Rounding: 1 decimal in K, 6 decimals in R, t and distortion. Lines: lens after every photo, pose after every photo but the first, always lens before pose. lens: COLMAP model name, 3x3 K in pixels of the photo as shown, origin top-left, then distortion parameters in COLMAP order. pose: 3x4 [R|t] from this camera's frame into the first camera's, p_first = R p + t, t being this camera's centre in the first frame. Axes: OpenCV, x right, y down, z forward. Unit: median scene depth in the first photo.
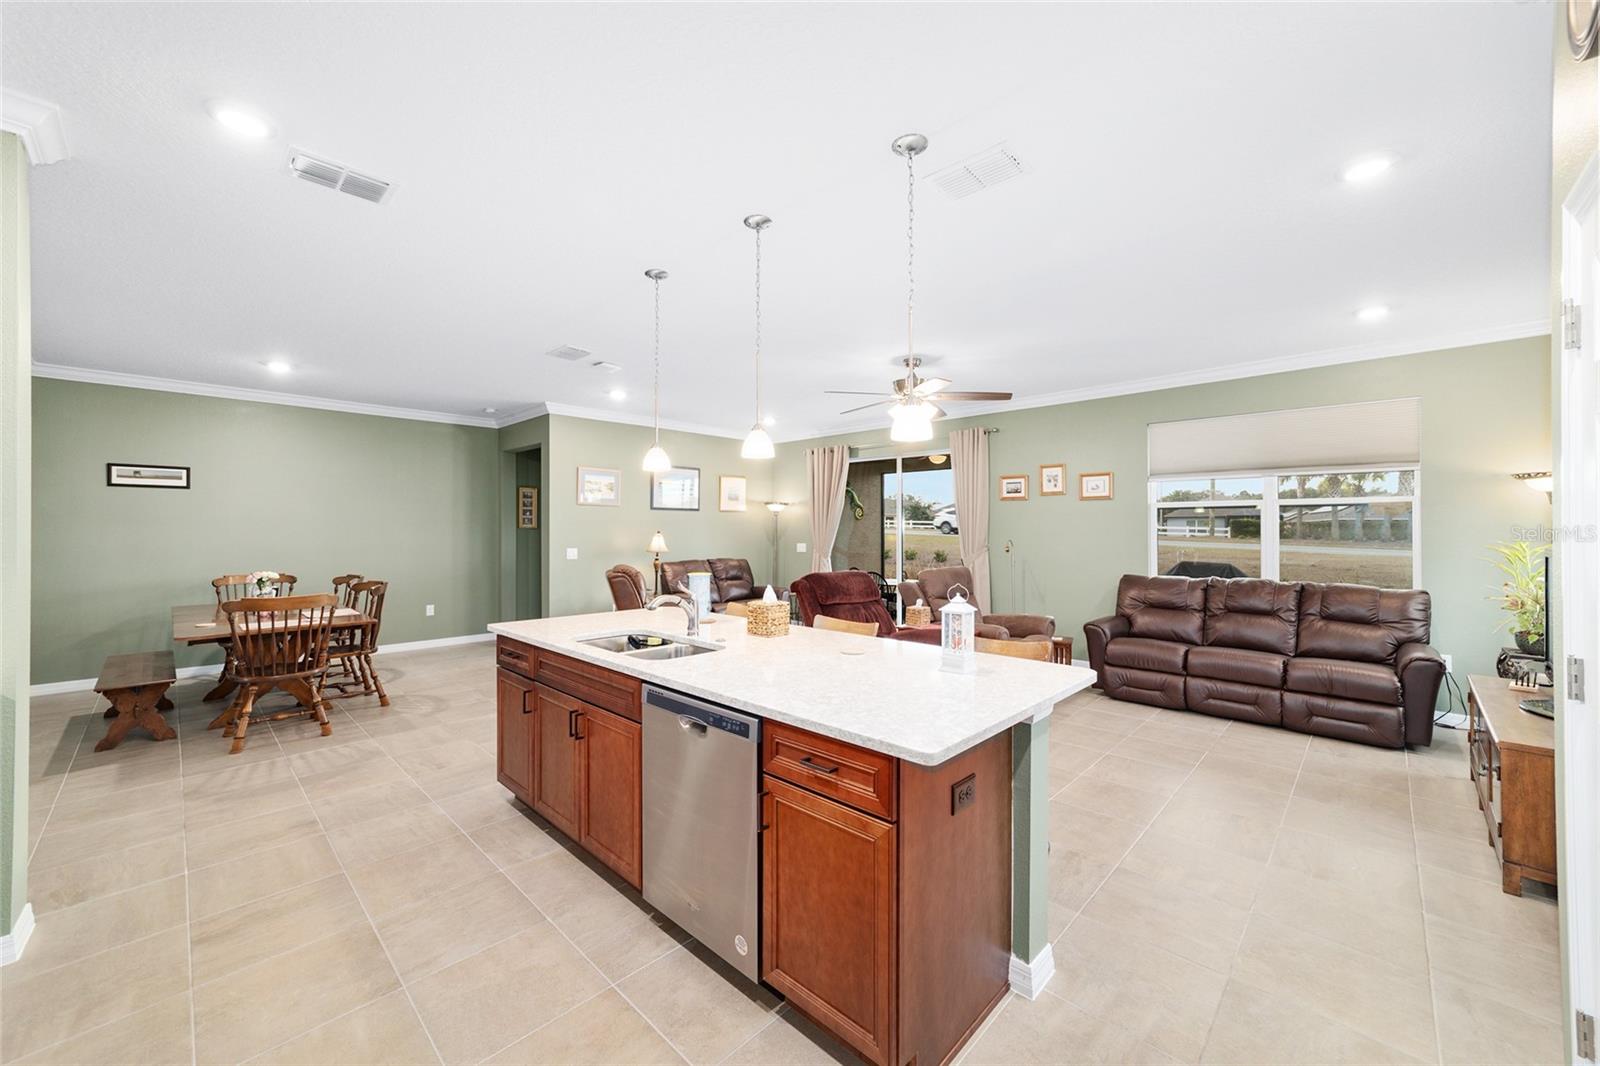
lens RADIAL K [[610.7, 0, 796.3], [0, 610.7, 528.2], [0, 0, 1]] dist [-0.020107, 0.008603]
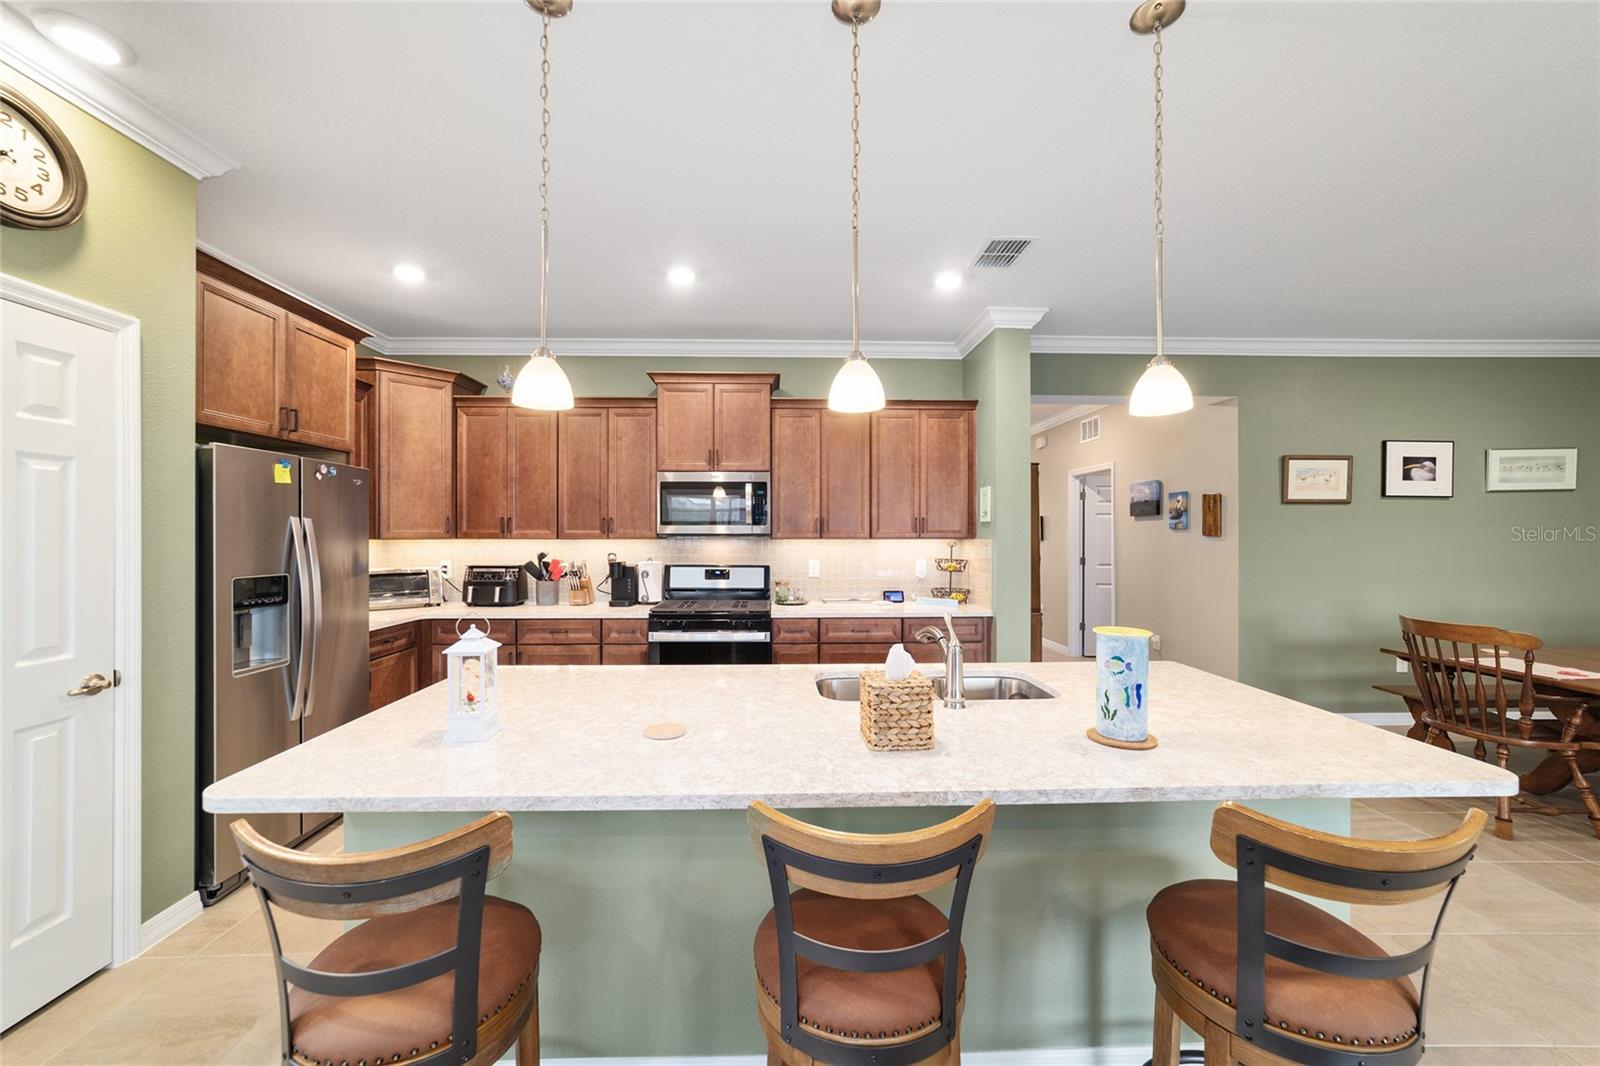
lens RADIAL K [[610.7, 0, 796.3], [0, 610.7, 528.2], [0, 0, 1]] dist [-0.020107, 0.008603]
pose [[-0.698621, -0.007362, -0.715454, 0.224335], [0.003399, 0.999902, -0.013607, 0.003138], [0.715484, -0.011938, -0.698527, 0.803259]]
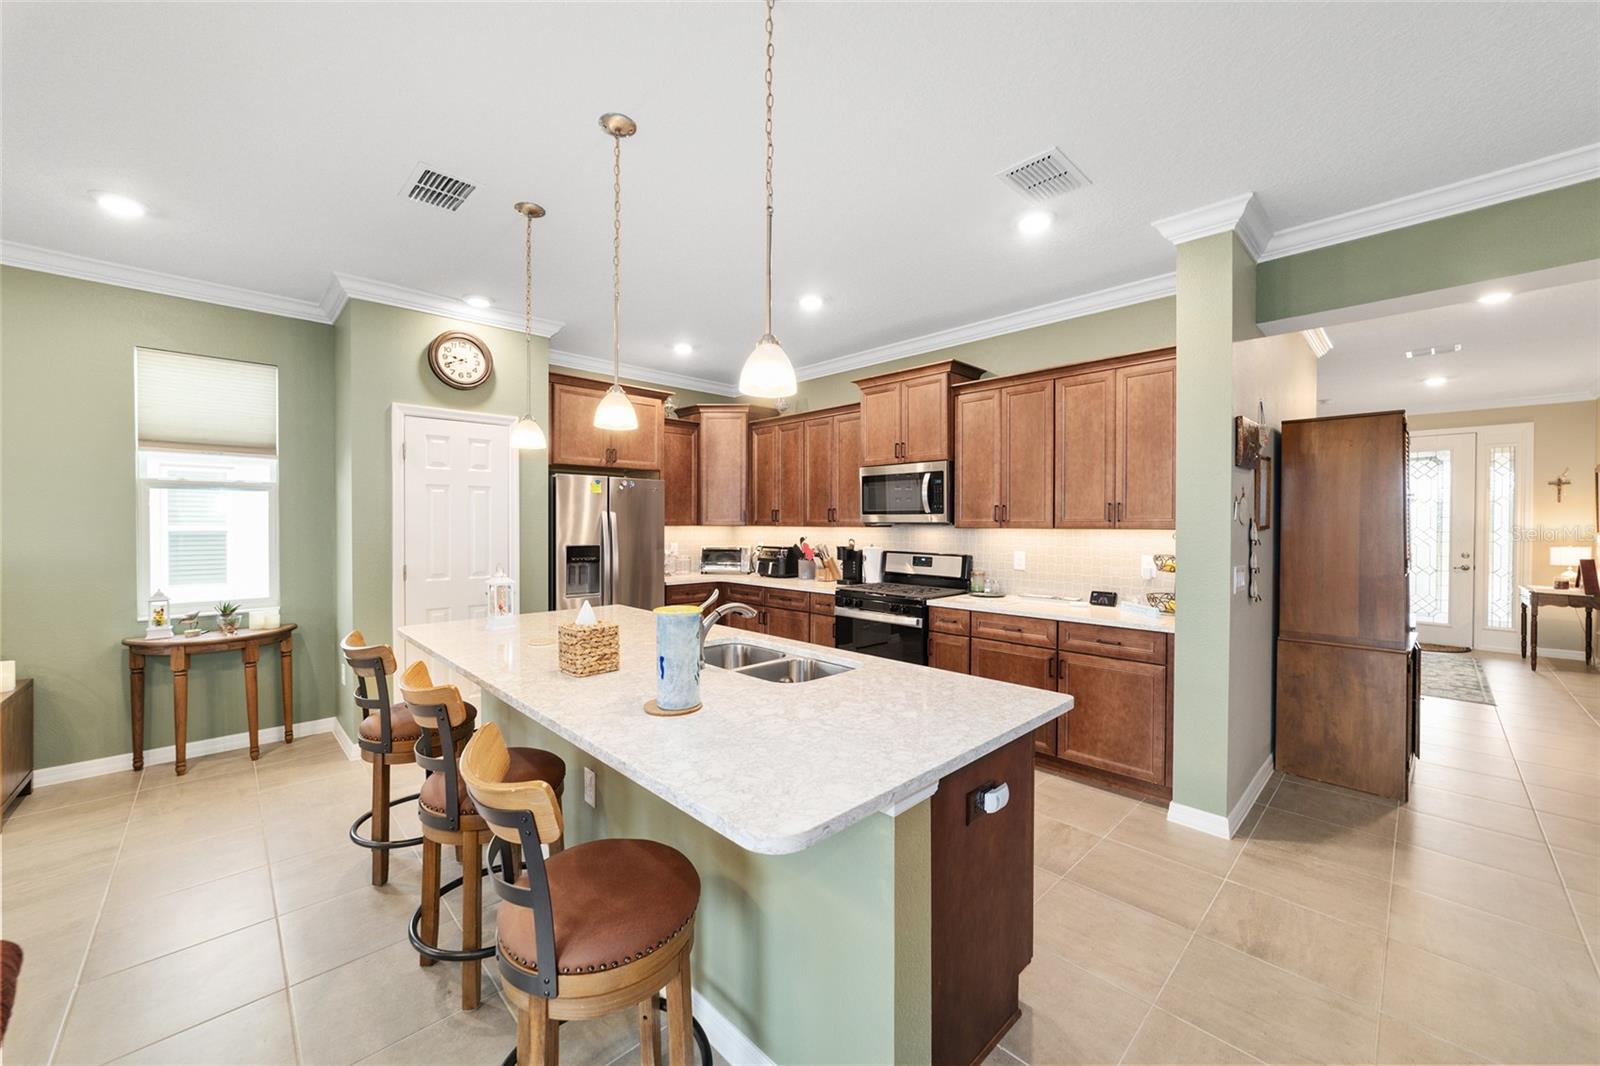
lens RADIAL K [[610.7, 0, 796.3], [0, 610.7, 528.2], [0, 0, 1]] dist [-0.020107, 0.008603]
pose [[-0.999204, -0.003783, 0.039712, -0.194303], [-0.003663, 0.999989, 0.003080, 0.005196], [-0.039723, 0.002932, -0.999206, 1.042502]]
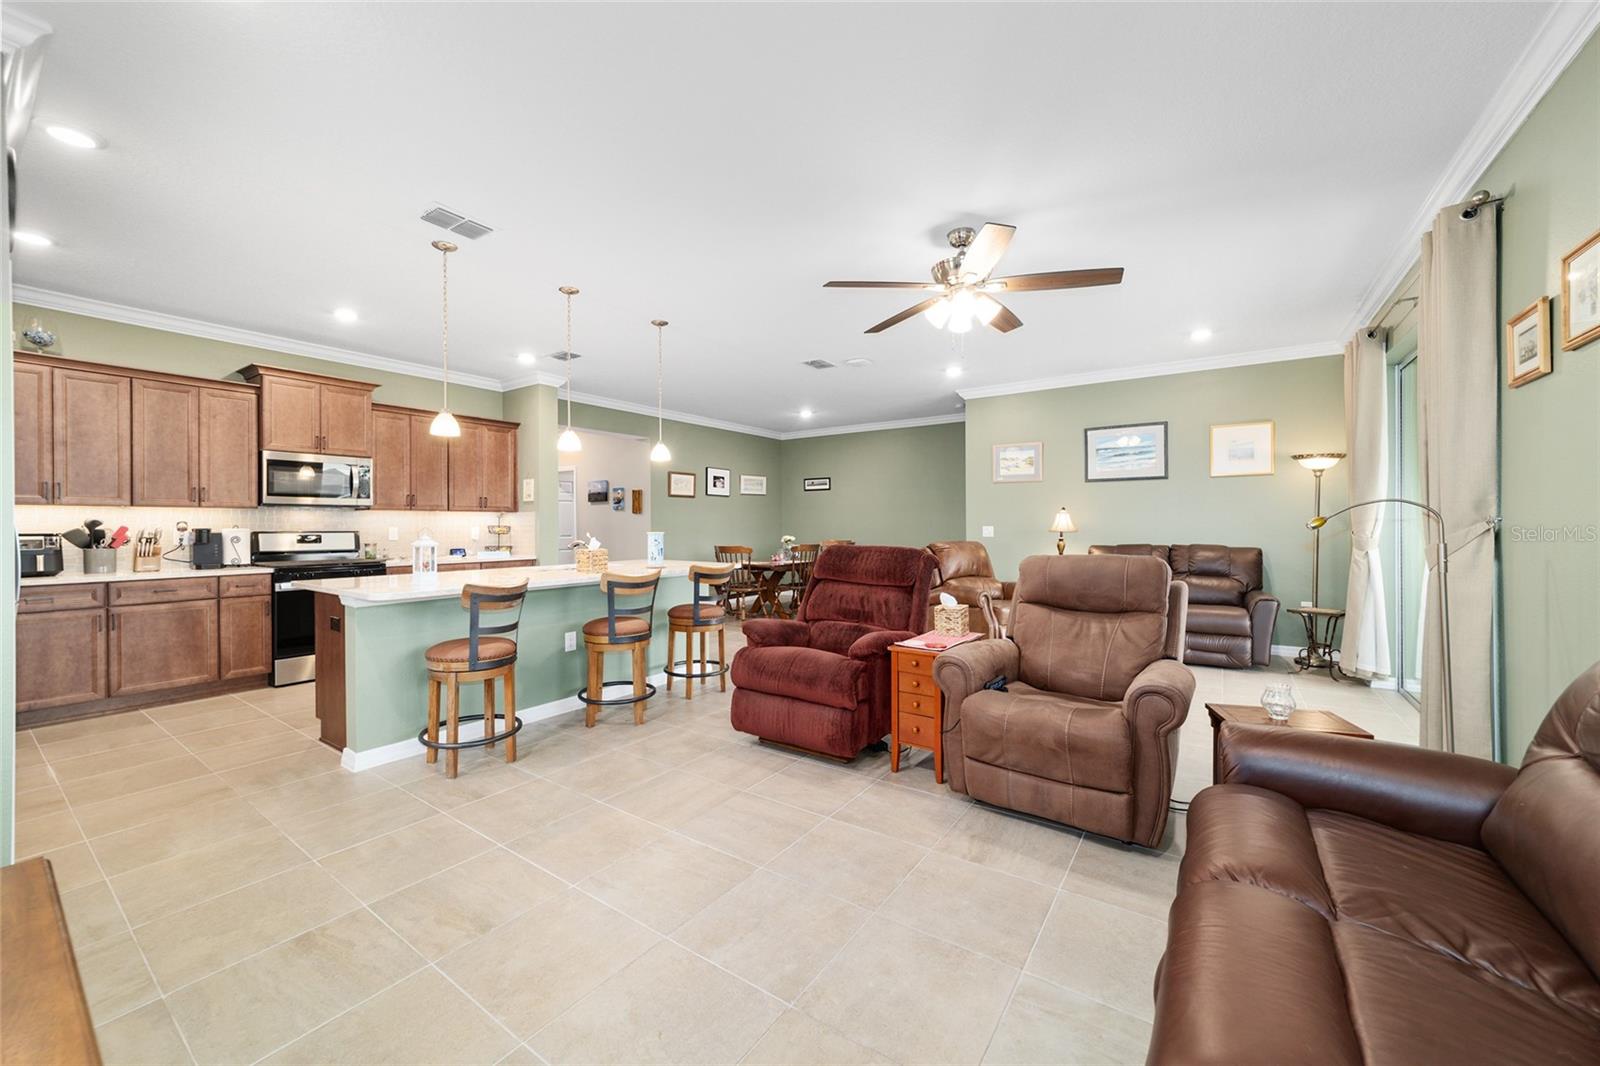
lens RADIAL K [[610.7, 0, 796.3], [0, 610.7, 528.2], [0, 0, 1]] dist [-0.020107, 0.008603]
pose [[0.161817, 0.004294, -0.986811, 0.875888], [0.008901, 0.999944, 0.005810, 0.041621], [0.986781, -0.009724, 0.161770, 0.767618]]
